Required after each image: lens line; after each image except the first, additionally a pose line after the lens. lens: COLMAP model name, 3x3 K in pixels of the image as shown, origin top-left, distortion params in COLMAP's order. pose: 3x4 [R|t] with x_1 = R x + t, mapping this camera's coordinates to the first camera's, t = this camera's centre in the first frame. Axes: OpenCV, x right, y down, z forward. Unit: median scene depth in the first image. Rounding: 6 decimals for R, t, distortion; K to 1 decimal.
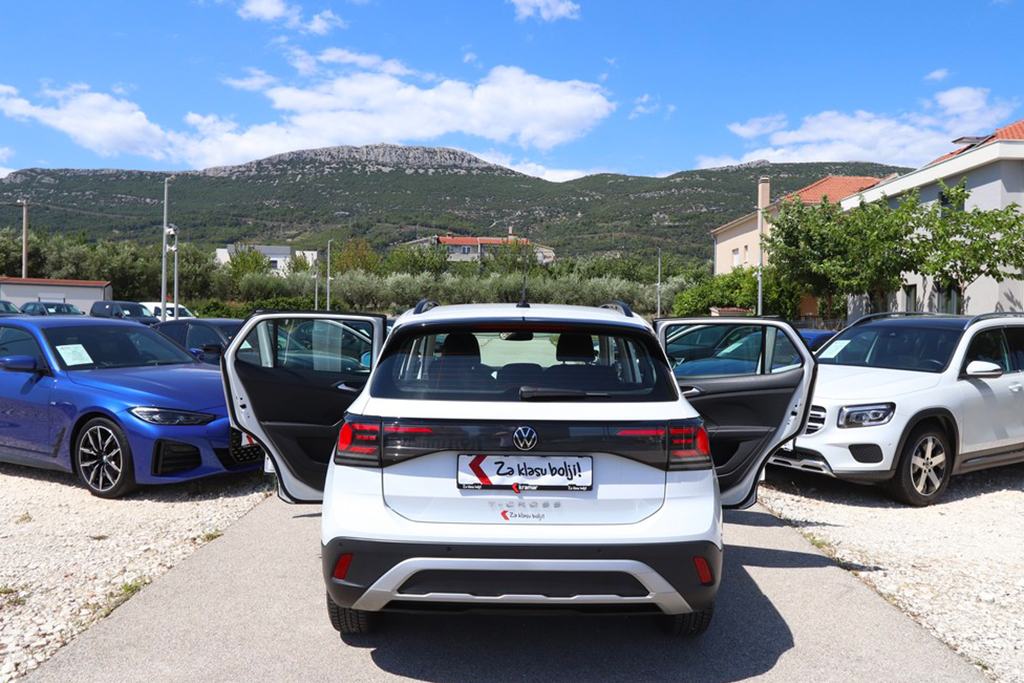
lens RADIAL K [[726.2, 0, 511.8], [0, 726.2, 350.5], [0, 0, 1]] dist [-0.001302, 0.004675]
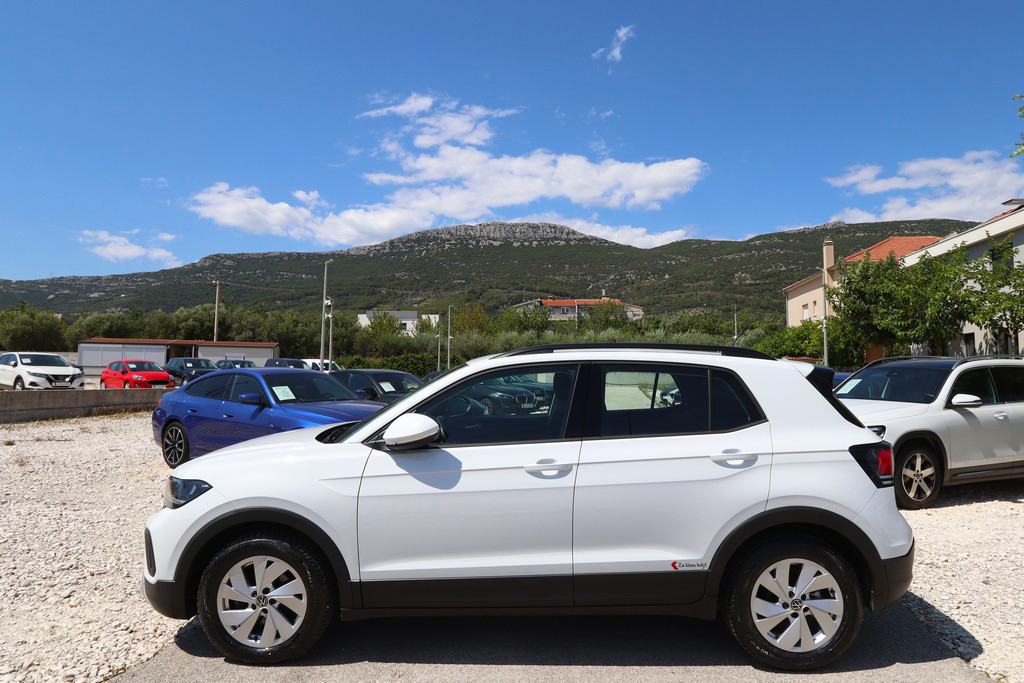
lens RADIAL K [[640.2, 0, 512.0], [0, 640.2, 341.5], [0, 0, 1]] dist [-0.005849, 0.005750]
pose [[0.989114, -0.017256, -0.146138, 0.041417], [0.004185, 0.995998, -0.089276, 0.020898], [0.147094, 0.087692, 0.985228, -0.219686]]
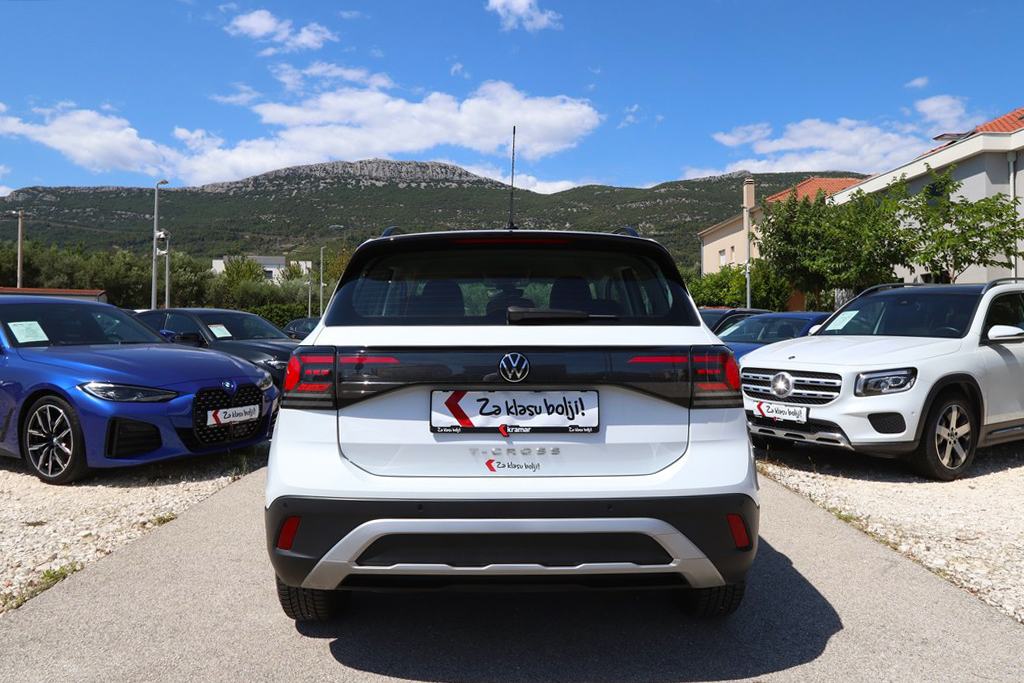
lens RADIAL K [[709.8, 0, 510.3], [0, 709.8, 336.1], [0, 0, 1]] dist [-0.001813, 0.005259]
pose [[0.999868, -0.013234, 0.009405, 0.003220], [0.013511, 0.999459, -0.029995, 0.050477], [-0.009003, 0.030118, 0.999506, 0.099205]]
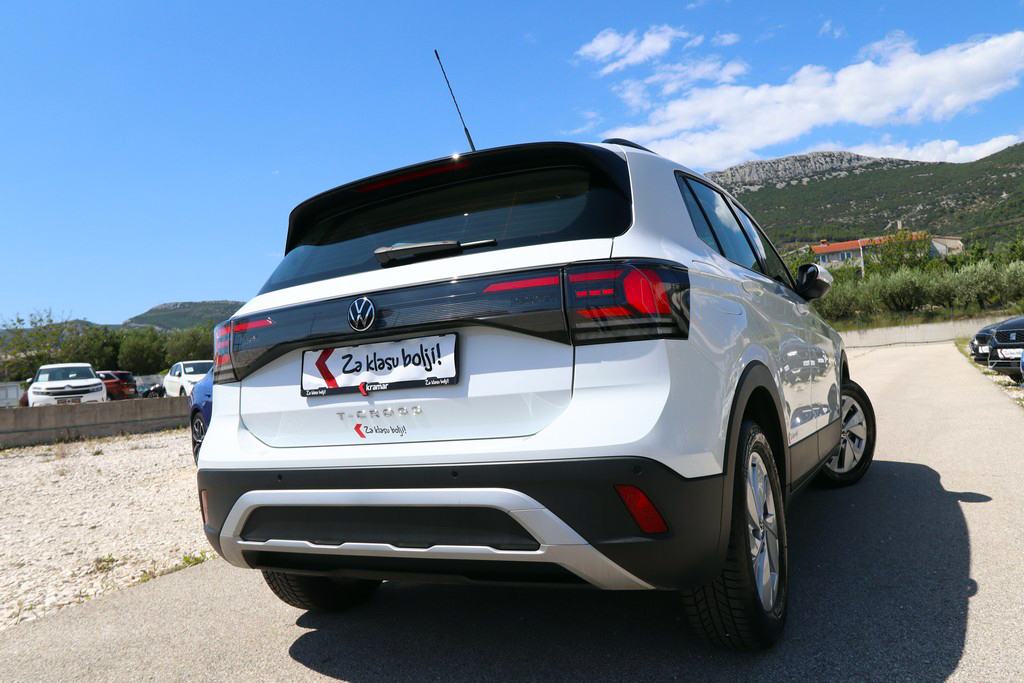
lens RADIAL K [[760.7, 0, 512.0], [0, 760.7, 341.5], [0, 0, 1]] dist [-0.004665, 0.000835]
pose [[0.876324, -0.109168, -0.469188, 0.220902], [0.082783, 0.993622, -0.076571, 0.098291], [0.474555, 0.028260, 0.879772, 0.199269]]
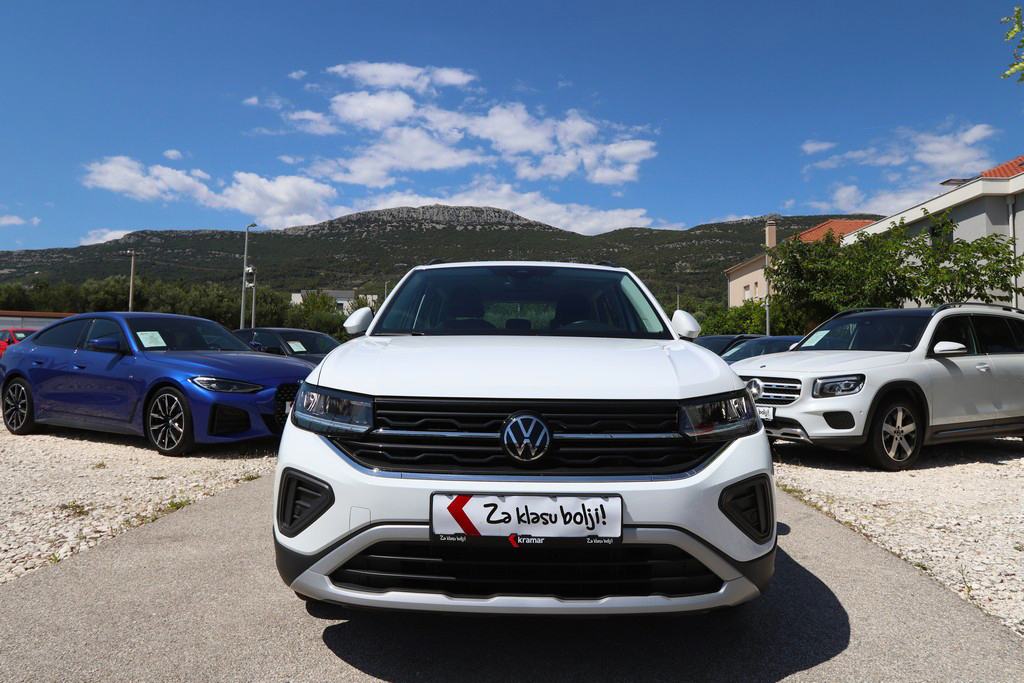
lens RADIAL K [[647.7, 0, 510.7], [0, 647.7, 336.1], [0, 0, 1]] dist [-0.005830, 0.004839]
pose [[0.998219, -0.003956, -0.059522, 0.048219], [-0.000467, 0.997250, -0.074106, 0.084864], [0.059651, 0.074002, 0.995472, -0.014969]]
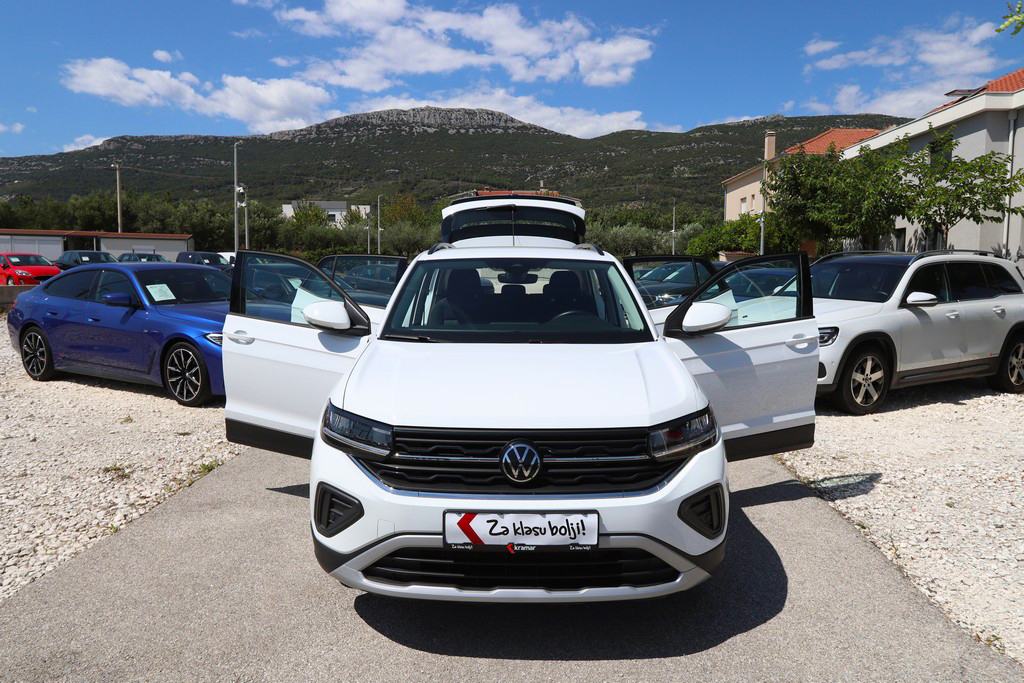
lens RADIAL K [[647.7, 0, 510.7], [0, 647.7, 336.1], [0, 0, 1]] dist [-0.005830, 0.004839]
pose [[0.998607, -0.003925, -0.052624, 0.051236], [0.007403, 0.997789, 0.066049, 0.012563], [0.052249, -0.066346, 0.996428, -0.071299]]
